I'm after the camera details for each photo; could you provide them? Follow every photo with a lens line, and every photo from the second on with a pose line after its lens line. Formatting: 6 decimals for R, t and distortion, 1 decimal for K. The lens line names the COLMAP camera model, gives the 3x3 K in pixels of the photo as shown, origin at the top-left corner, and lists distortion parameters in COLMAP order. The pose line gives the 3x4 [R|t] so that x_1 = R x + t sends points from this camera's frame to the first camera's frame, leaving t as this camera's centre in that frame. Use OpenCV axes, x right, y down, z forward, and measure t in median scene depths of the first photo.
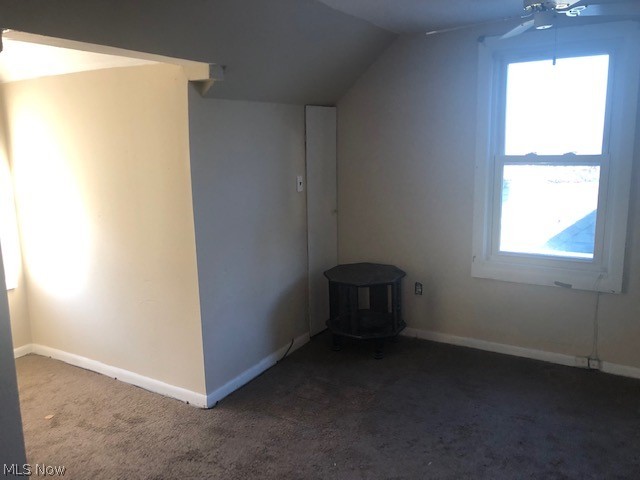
lens RADIAL K [[512.6, 0, 317.3], [0, 512.6, 234.7], [0, 0, 1]] dist [0.010492, 0.002268]
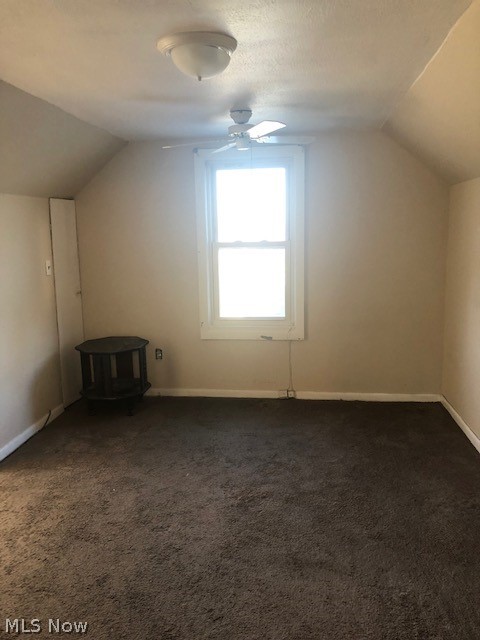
lens RADIAL K [[512.6, 0, 240.0], [0, 512.6, 320.0], [0, 0, 1]] dist [0.010492, 0.002268]
pose [[0.913787, -0.064327, 0.401068, -0.117300], [0.070688, 0.997498, -0.001066, 0.046589], [-0.399996, 0.029325, 0.916048, -0.195272]]
